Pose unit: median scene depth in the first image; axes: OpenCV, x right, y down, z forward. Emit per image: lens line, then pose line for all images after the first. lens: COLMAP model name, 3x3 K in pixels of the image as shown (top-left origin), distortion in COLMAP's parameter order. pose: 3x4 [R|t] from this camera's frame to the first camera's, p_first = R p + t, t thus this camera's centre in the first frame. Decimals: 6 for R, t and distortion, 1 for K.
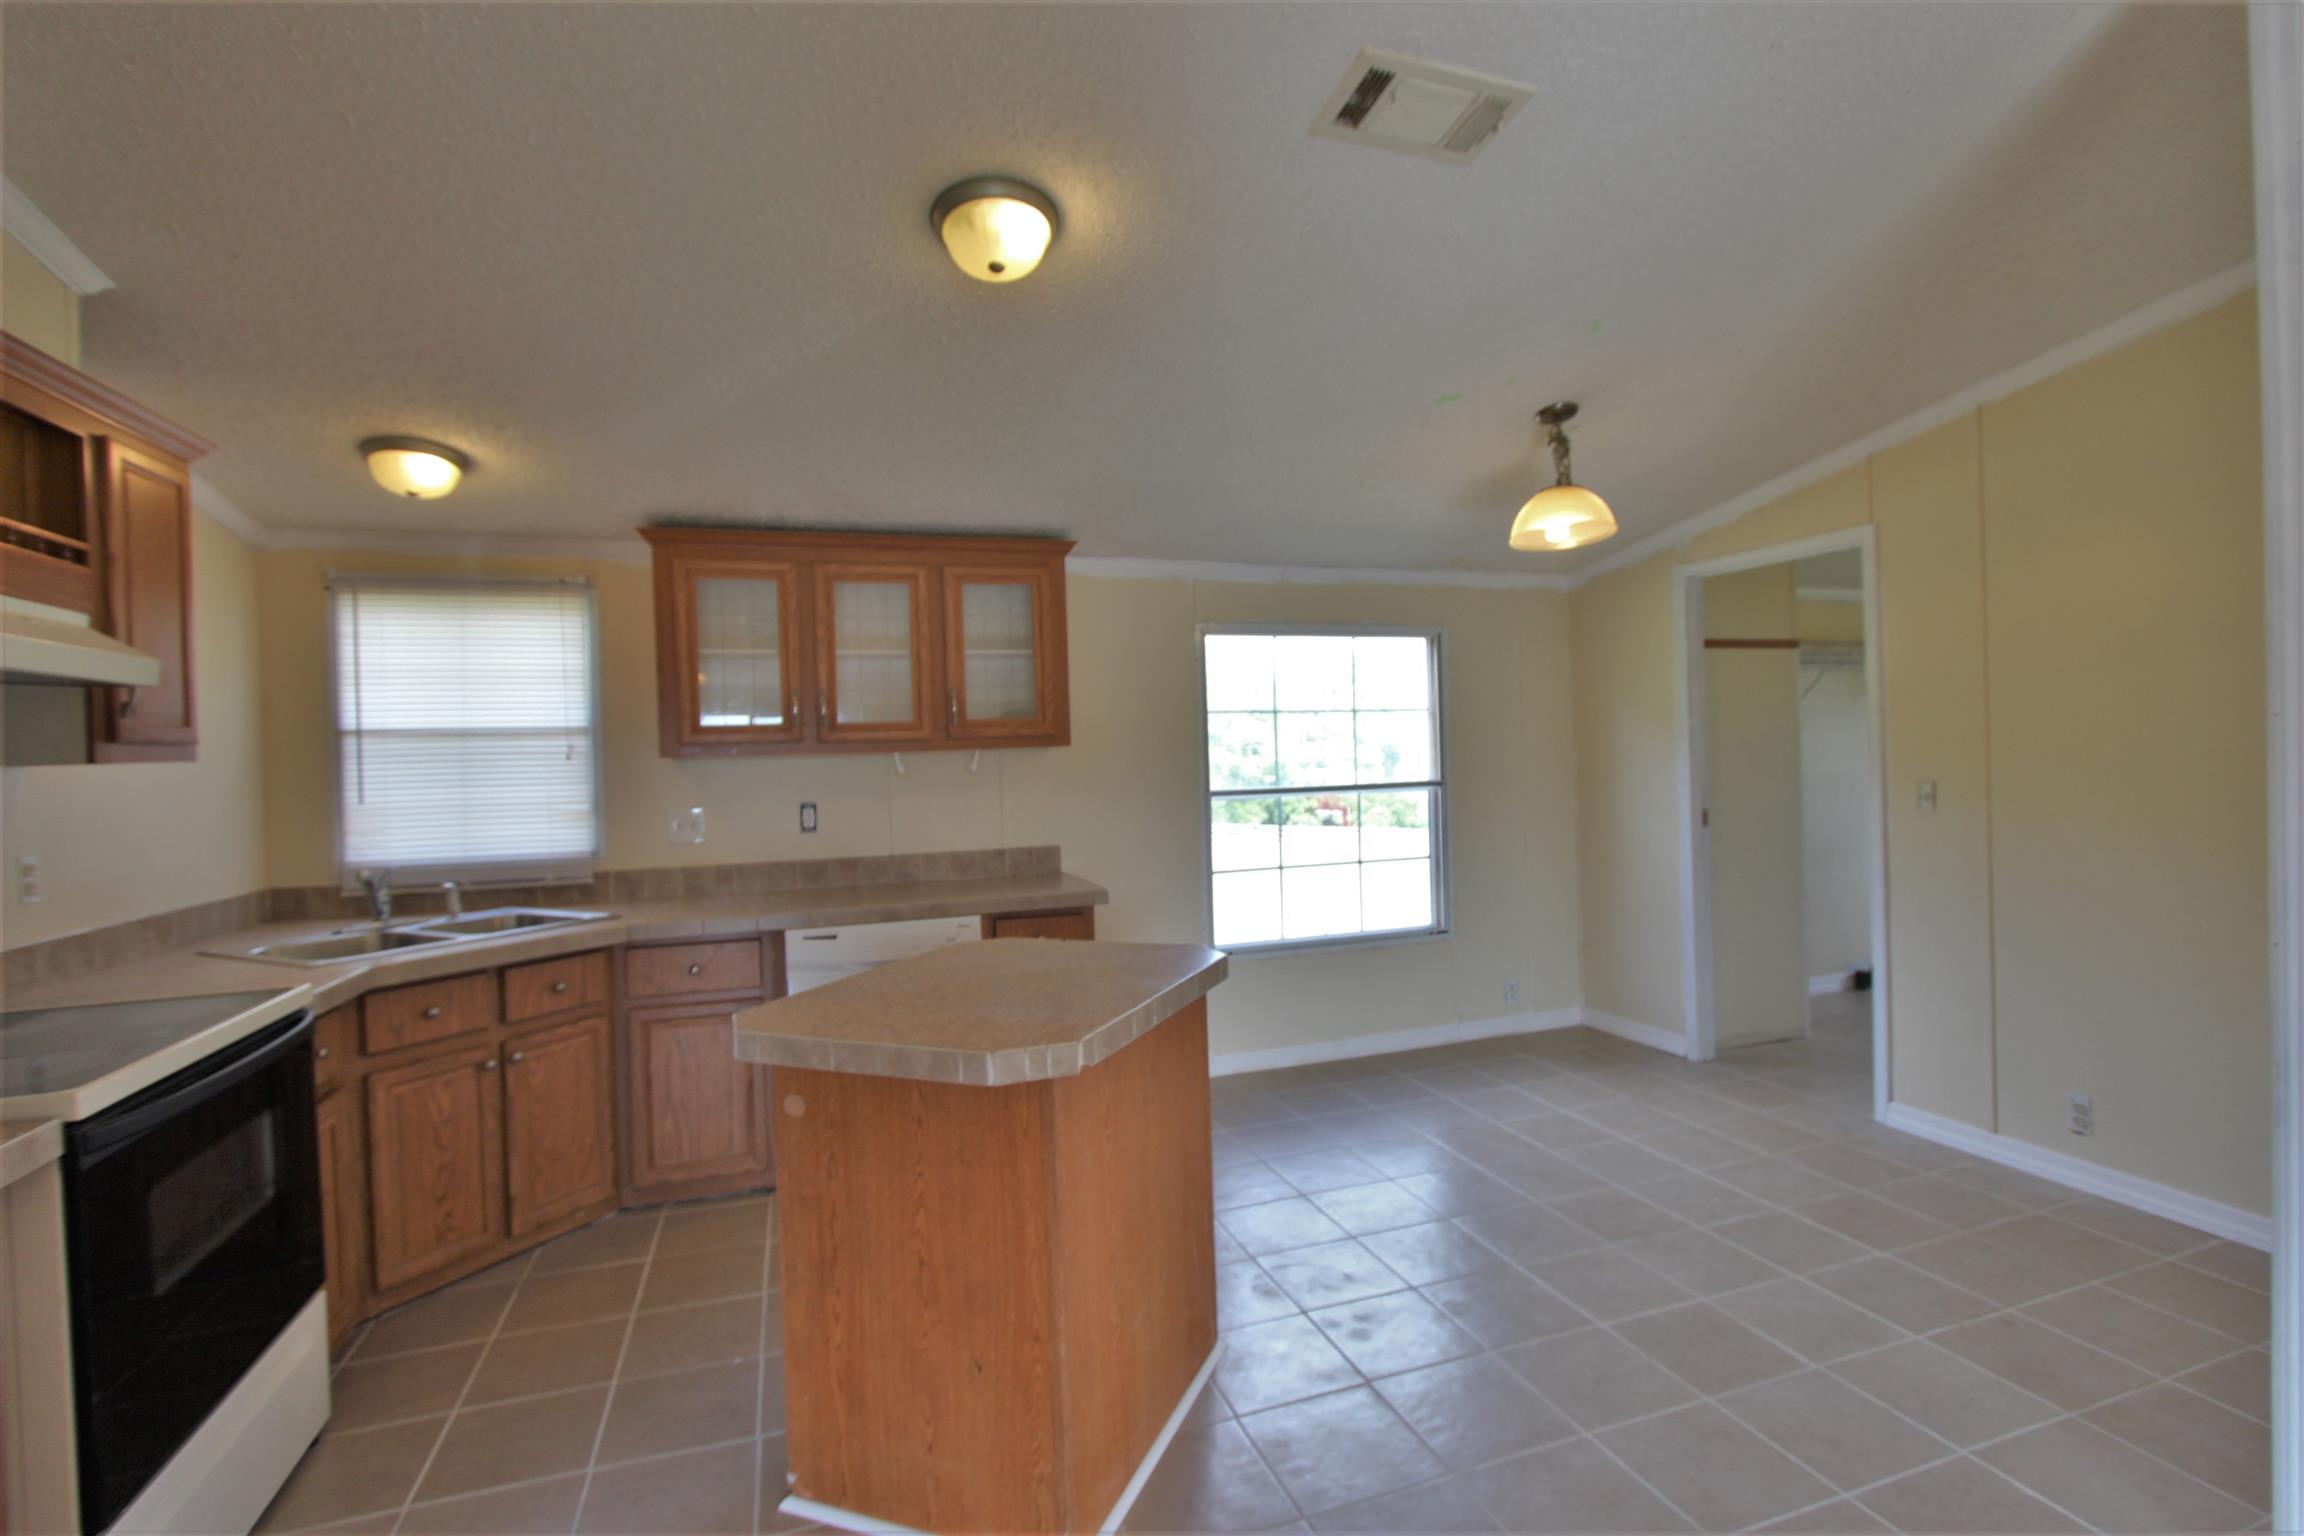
lens RADIAL K [[1060.3, 0, 1167.8], [0, 1060.3, 761.2], [0, 0, 1]] dist [-0.019048, 0.002173]
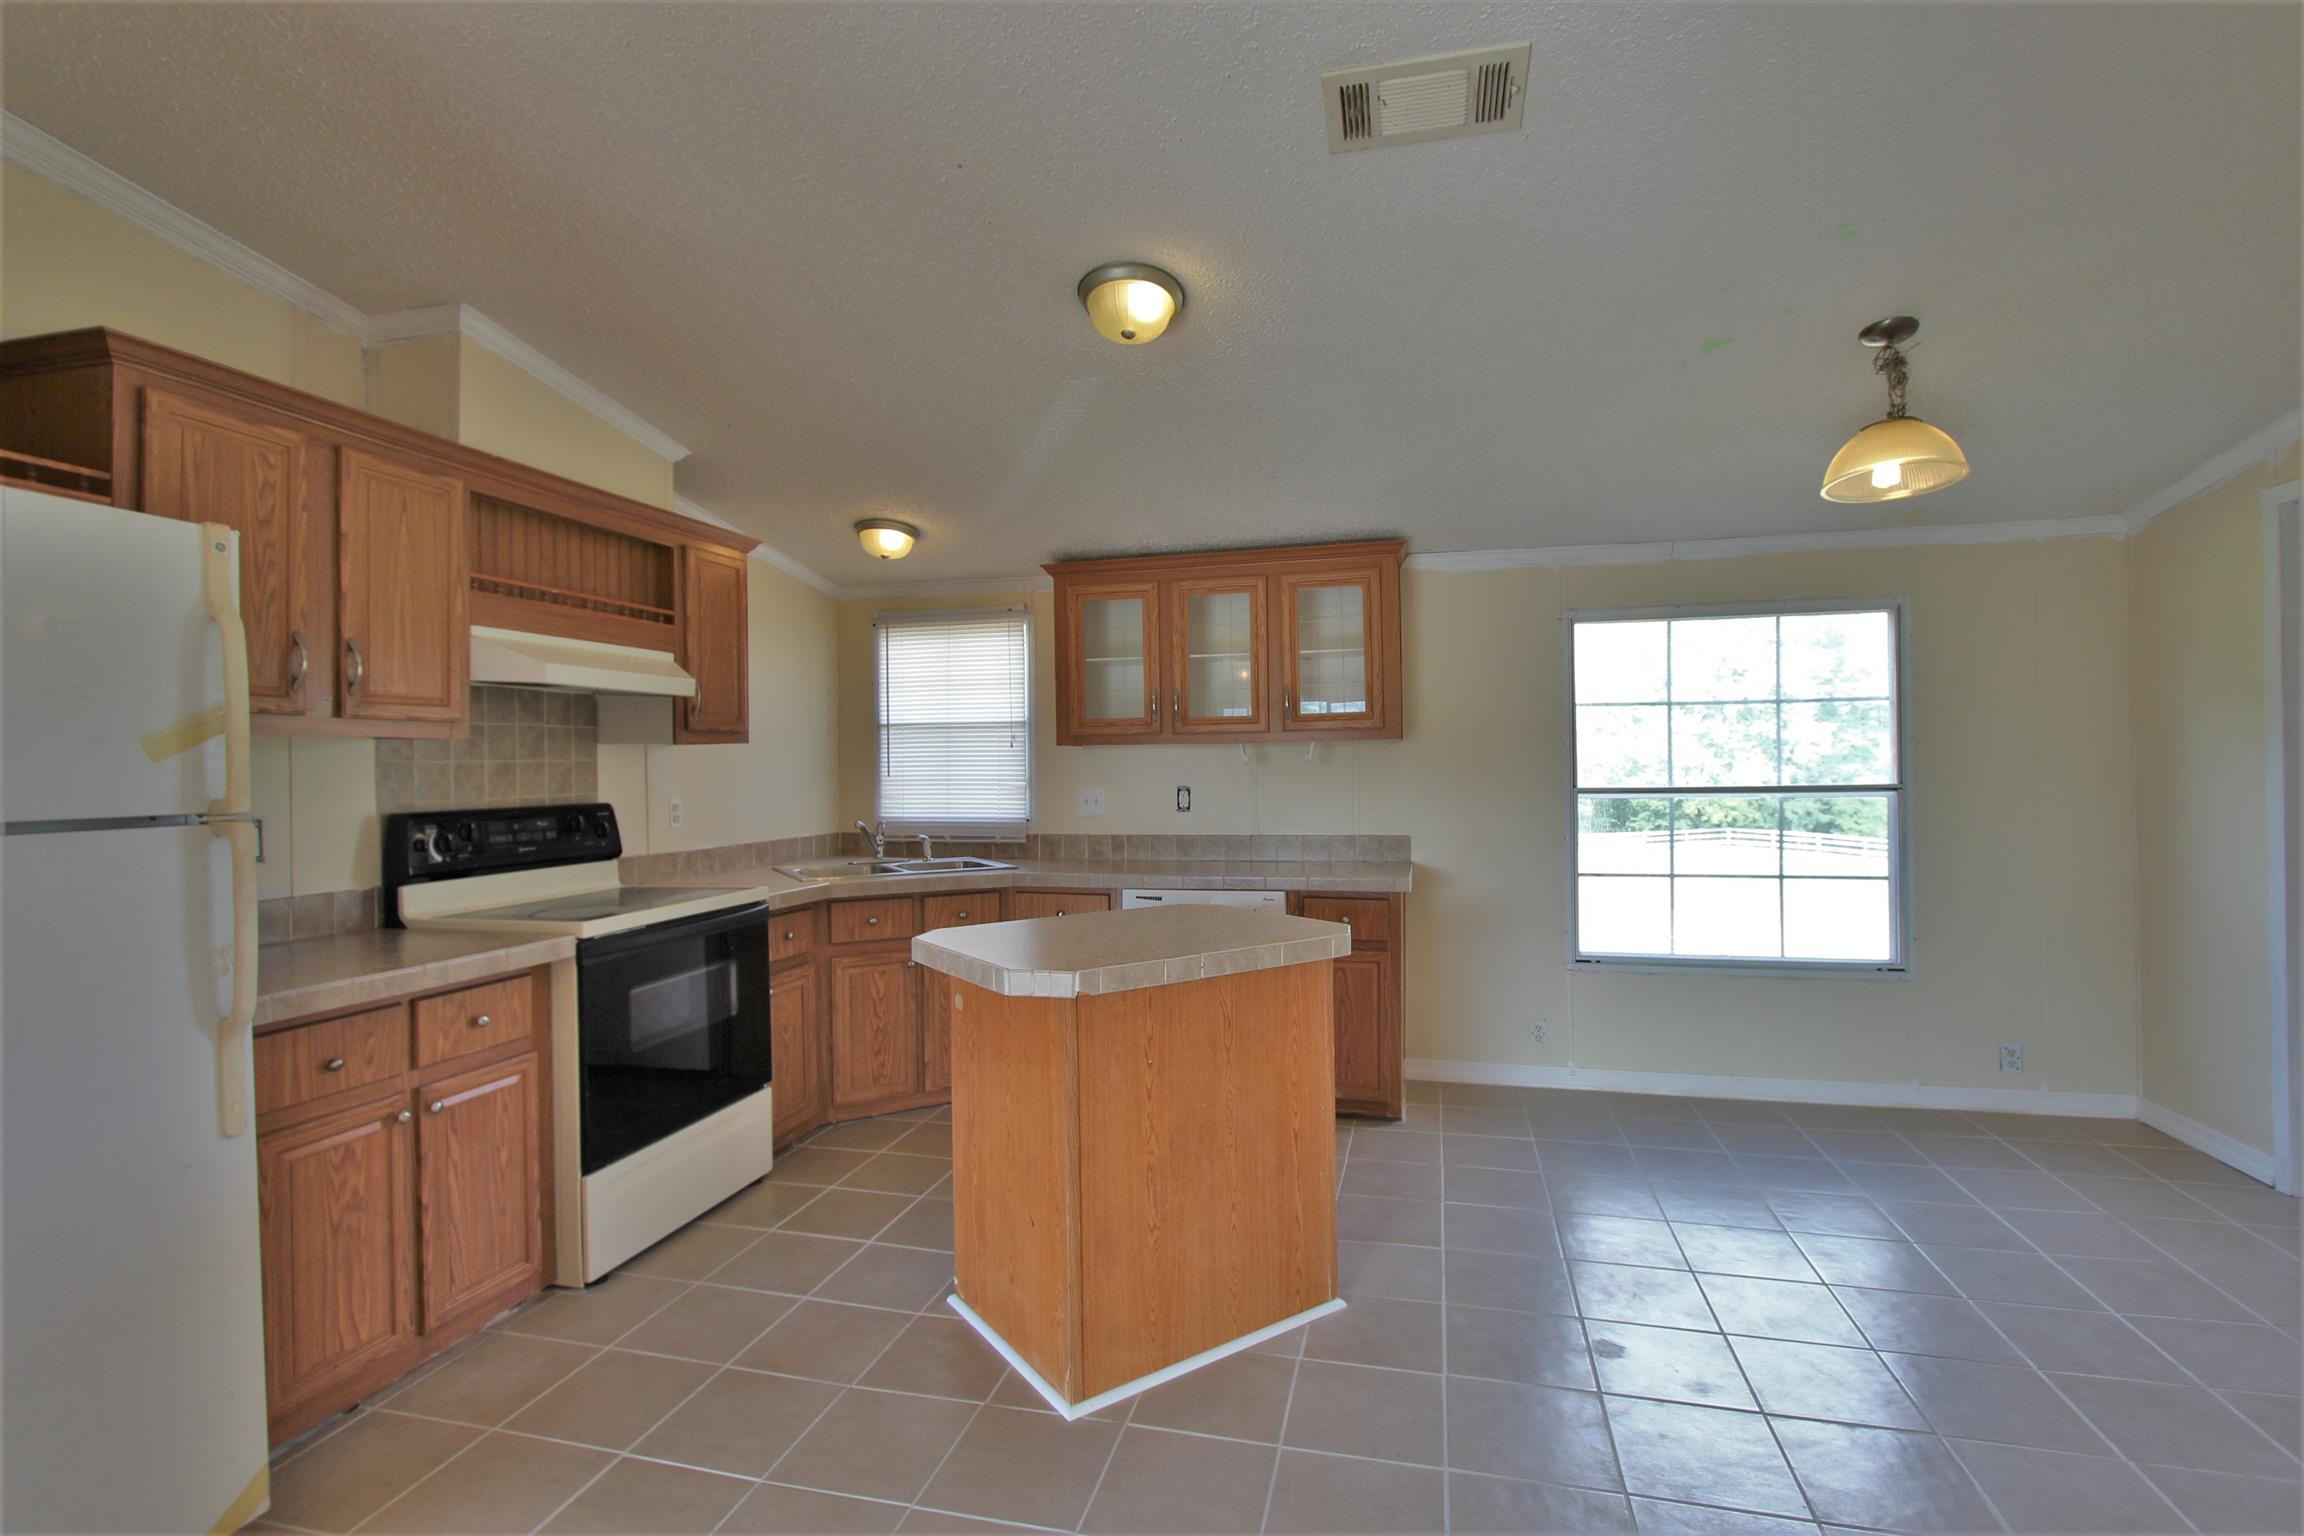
lens RADIAL K [[1060.3, 0, 1167.8], [0, 1060.3, 761.2], [0, 0, 1]] dist [-0.019048, 0.002173]
pose [[0.833890, 0.016226, -0.551692, 0.325517], [-0.015160, 0.999864, 0.006493, 0.004960], [0.551722, 0.002950, 0.834023, 0.014781]]
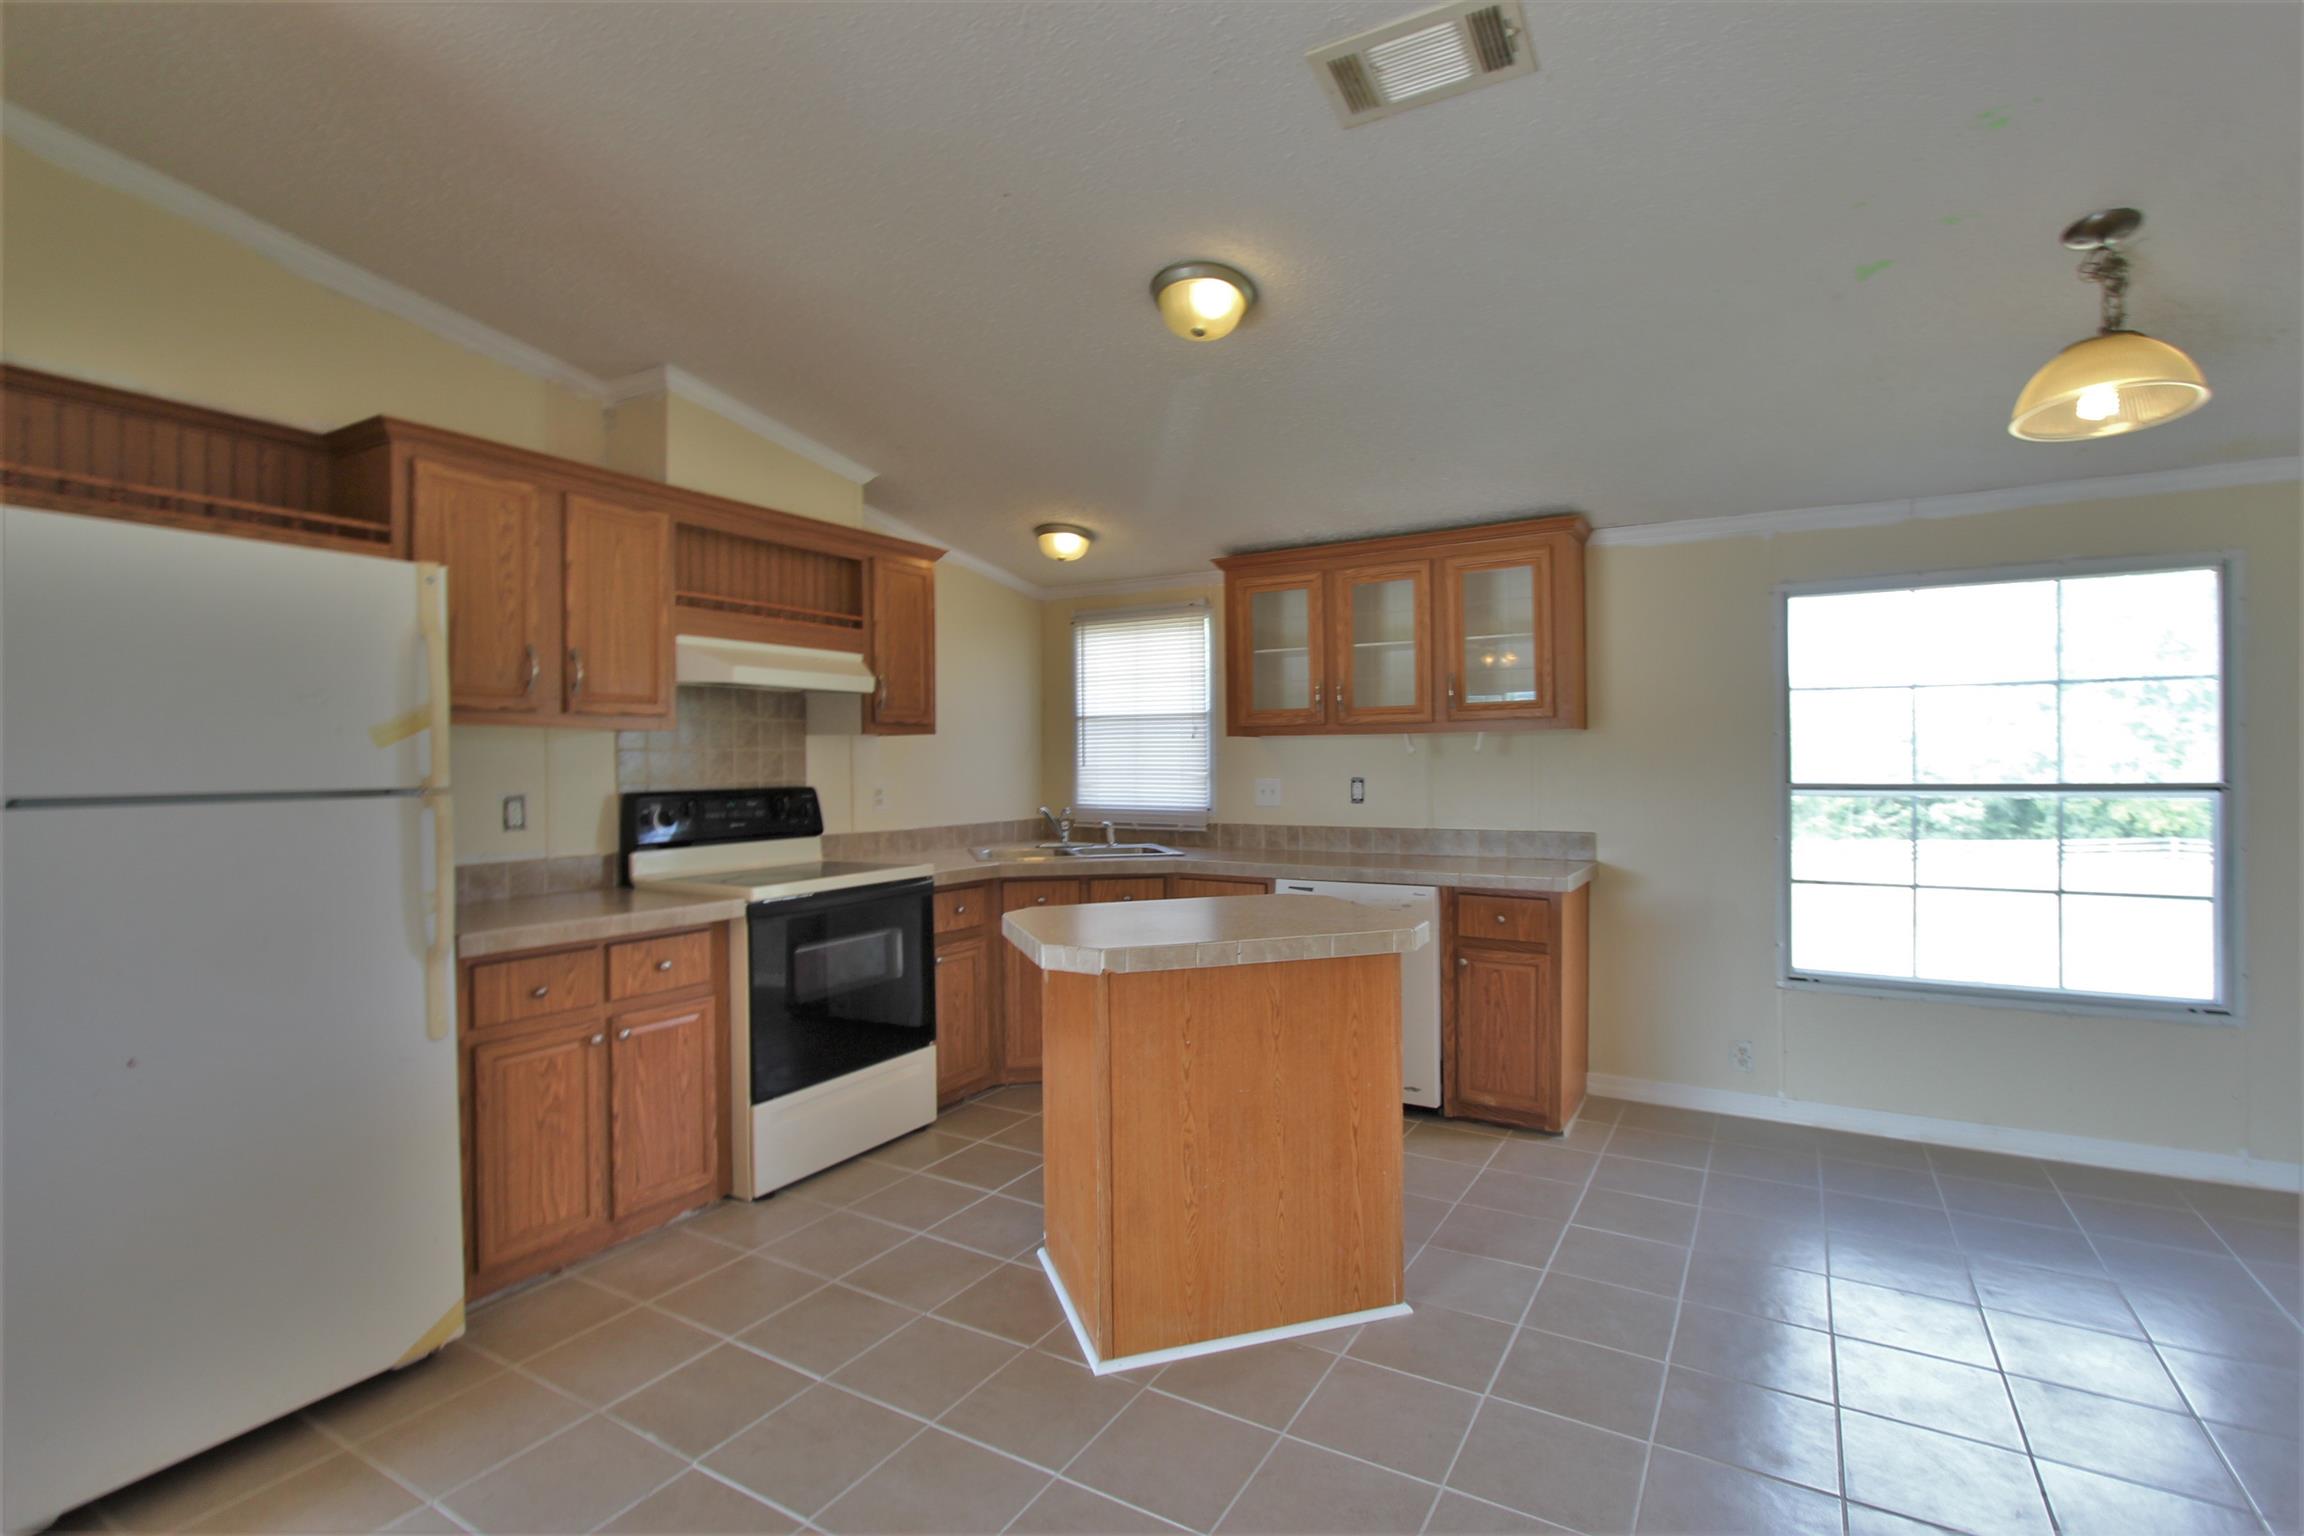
lens RADIAL K [[1060.3, 0, 1167.8], [0, 1060.3, 761.2], [0, 0, 1]] dist [-0.019048, 0.002173]
pose [[0.645742, 0.023765, -0.763185, 0.454737], [-0.015837, 0.999717, 0.017731, 0.004939], [0.763391, 0.000637, 0.645936, 0.108339]]
